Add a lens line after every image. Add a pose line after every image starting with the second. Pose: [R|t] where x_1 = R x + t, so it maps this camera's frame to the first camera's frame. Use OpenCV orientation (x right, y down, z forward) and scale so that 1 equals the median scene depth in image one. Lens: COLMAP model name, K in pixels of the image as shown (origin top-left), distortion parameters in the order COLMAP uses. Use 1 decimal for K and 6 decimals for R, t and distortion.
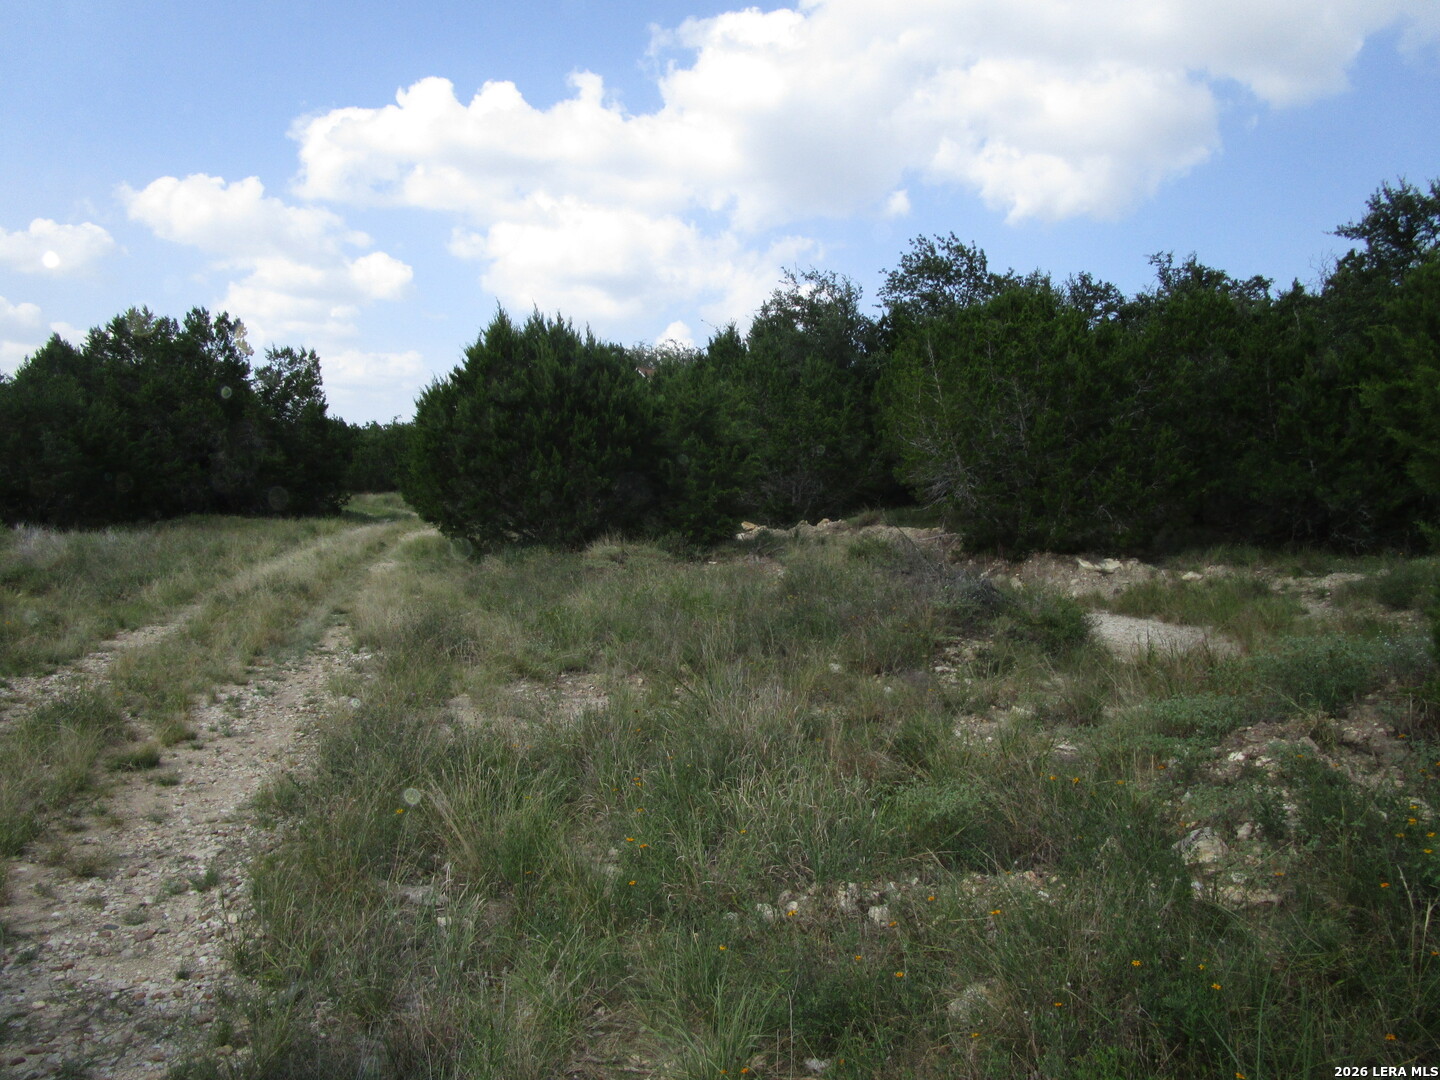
lens RADIAL K [[1002.9, 0, 720.9], [0, 1002.9, 551.9], [0, 0, 1]] dist [-0.041723, 0.010368]
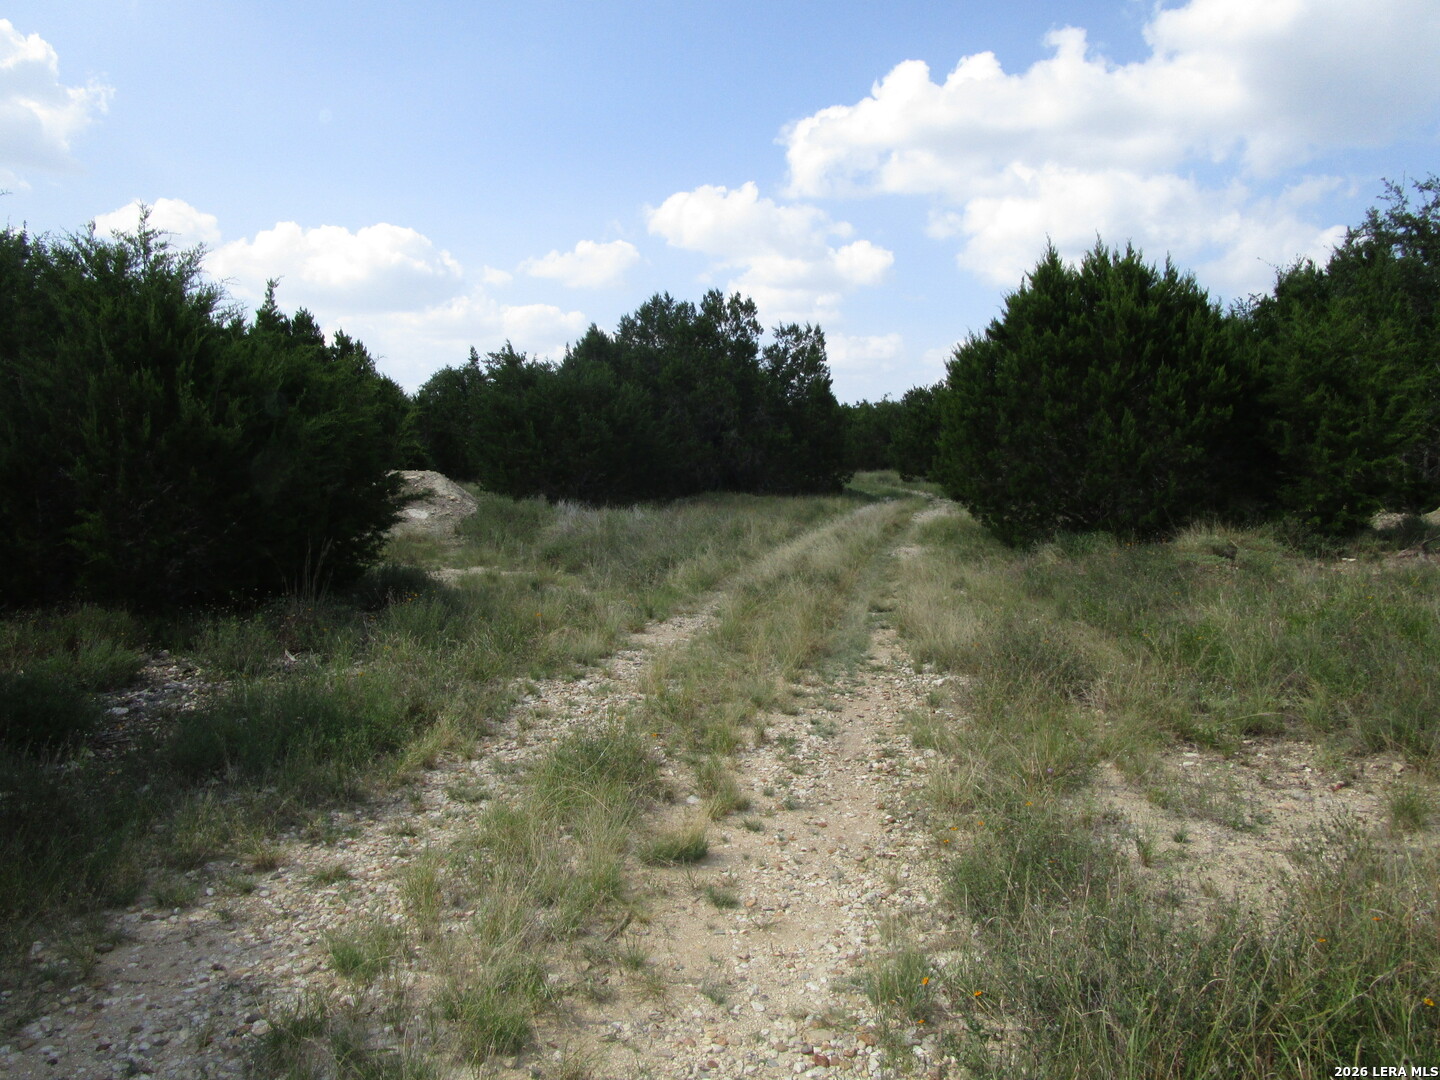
lens RADIAL K [[1002.9, 0, 720.9], [0, 1002.9, 551.9], [0, 0, 1]] dist [-0.041723, 0.010368]
pose [[0.893279, 0.027631, -0.448653, -0.094800], [-0.017943, 0.999505, 0.025831, -0.005694], [0.449145, -0.015024, 0.893333, 0.144866]]
